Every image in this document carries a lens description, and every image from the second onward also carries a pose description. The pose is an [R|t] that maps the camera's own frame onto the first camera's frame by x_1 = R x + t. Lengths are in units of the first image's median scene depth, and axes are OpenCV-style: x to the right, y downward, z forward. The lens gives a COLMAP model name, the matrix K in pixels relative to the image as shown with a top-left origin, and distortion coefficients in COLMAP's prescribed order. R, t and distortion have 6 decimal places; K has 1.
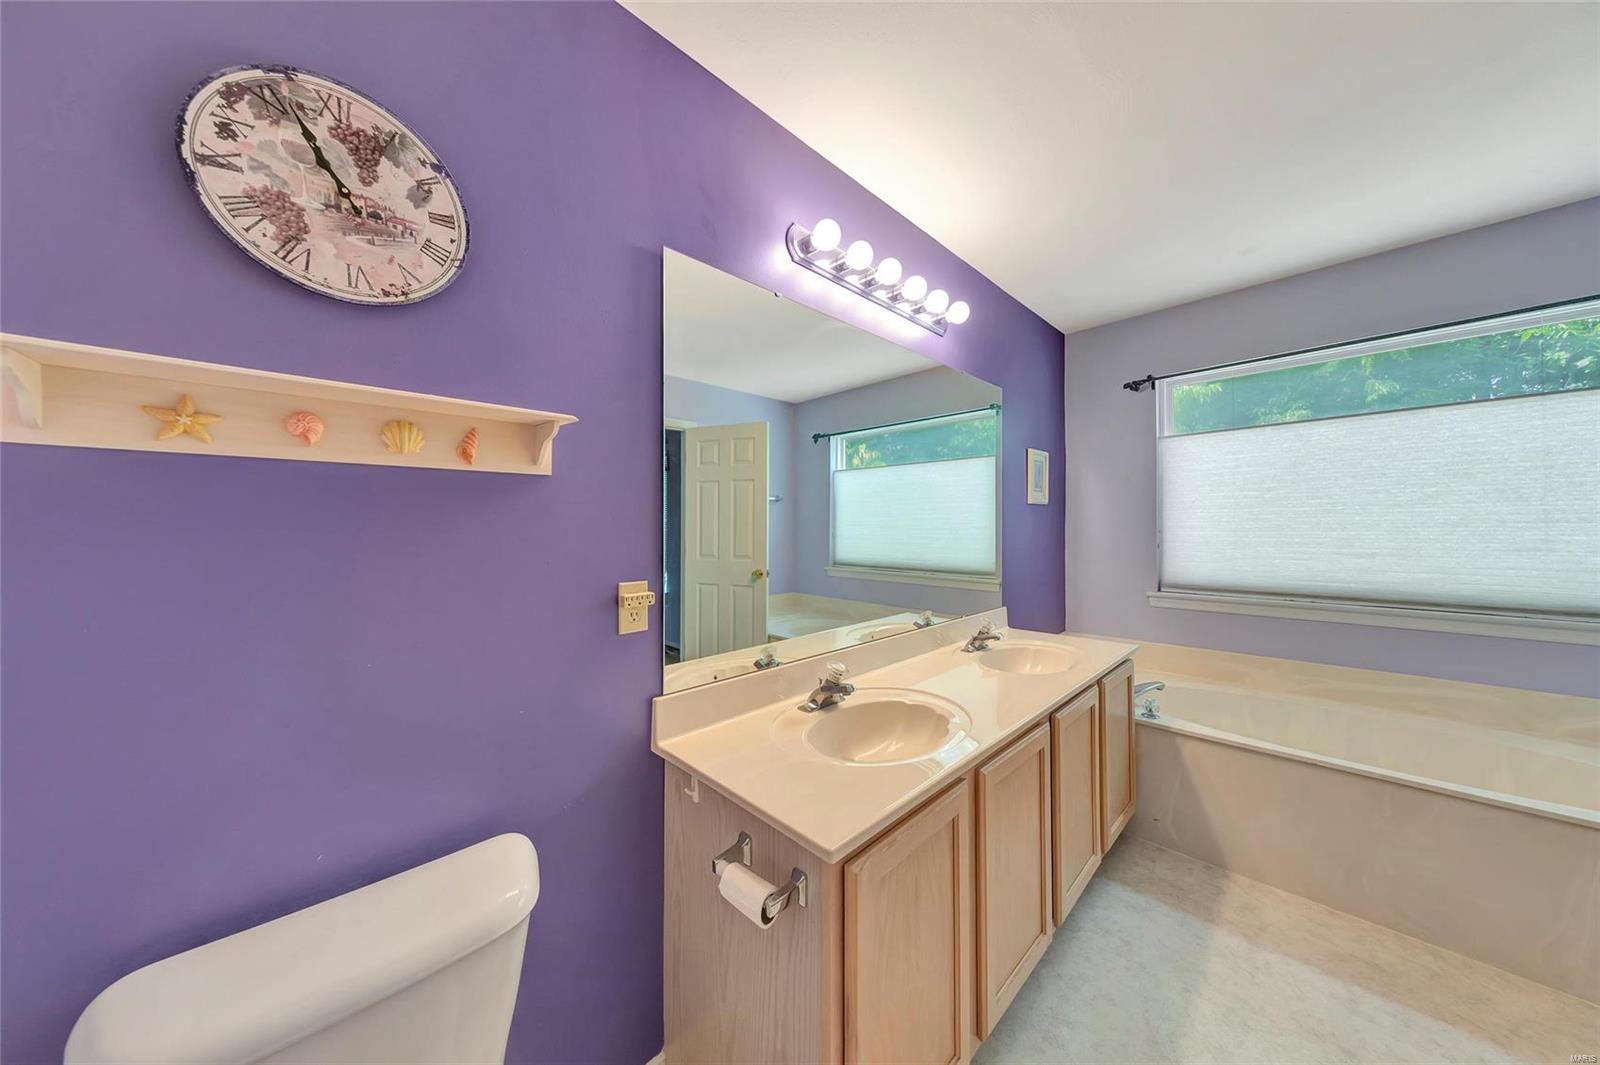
lens RADIAL K [[510.0, 0, 801.3], [0, 510.0, 521.0], [0, 0, 1]] dist [-0.000249, -0.000034]
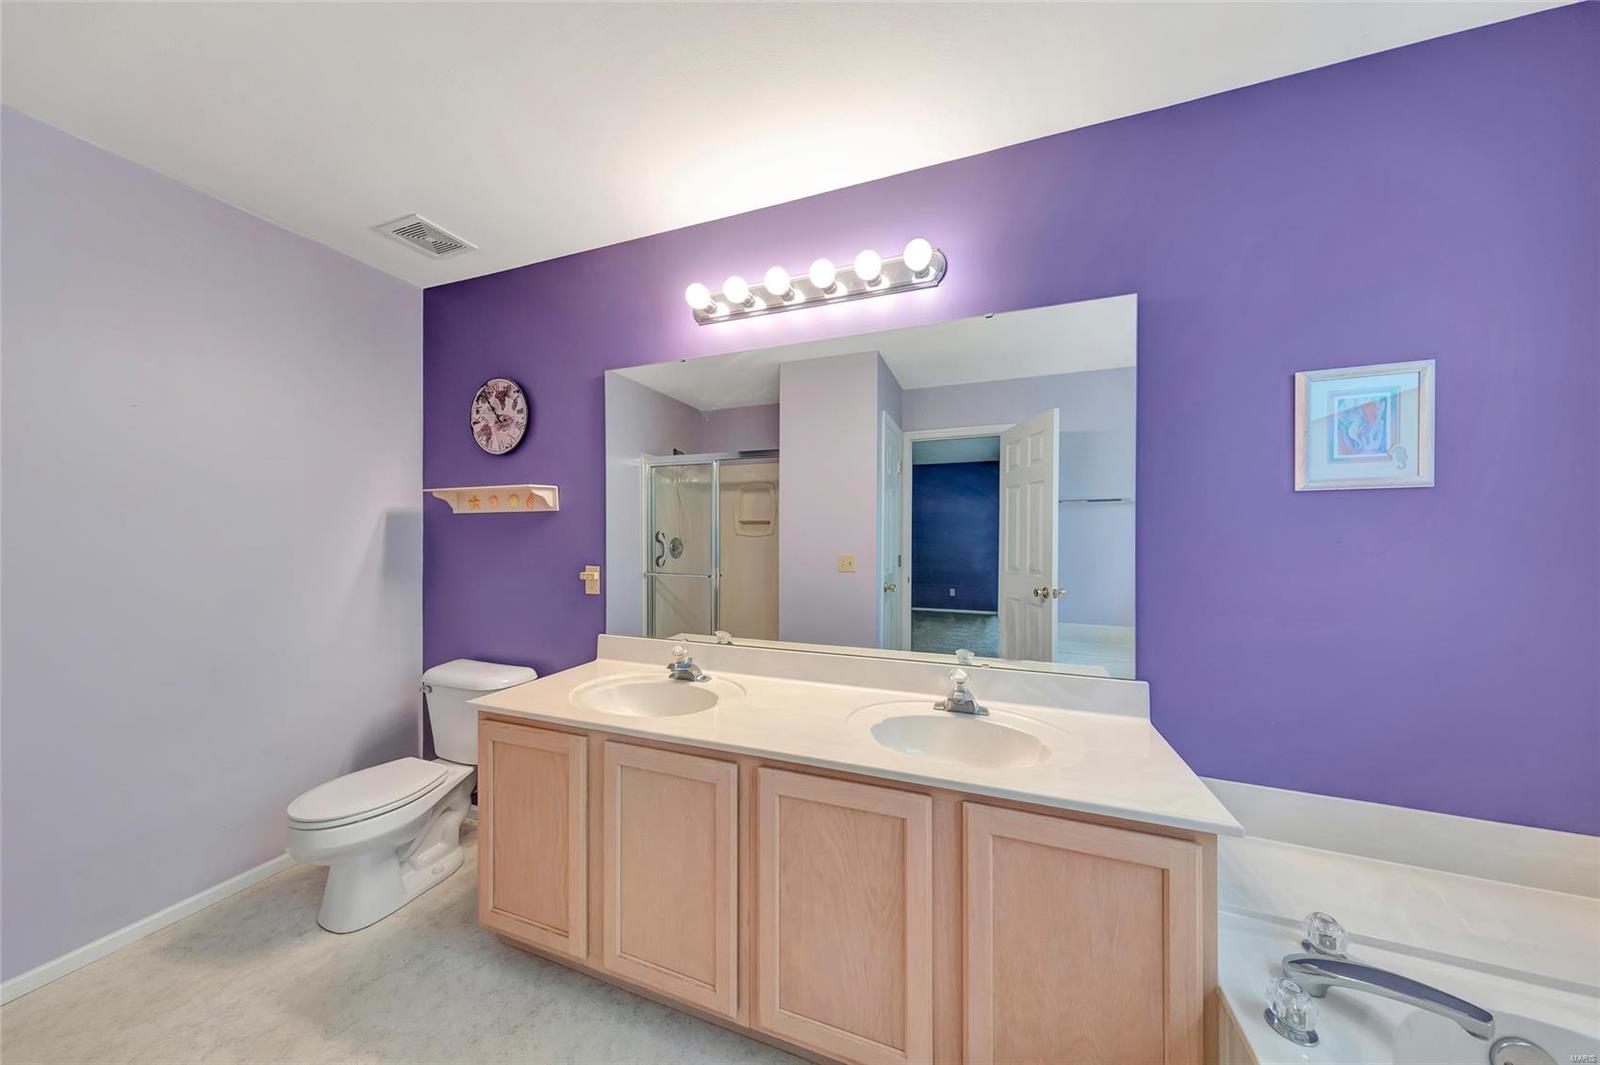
lens RADIAL K [[504.5, 0, 805.9], [0, 504.5, 540.4], [0, 0, 1]] dist [0.000242, 0.000042]
pose [[0.427190, 0.012188, -0.904080, 2.227989], [0.005823, 0.999851, 0.016231, 0.004946], [0.904143, -0.012198, 0.427055, 1.267781]]
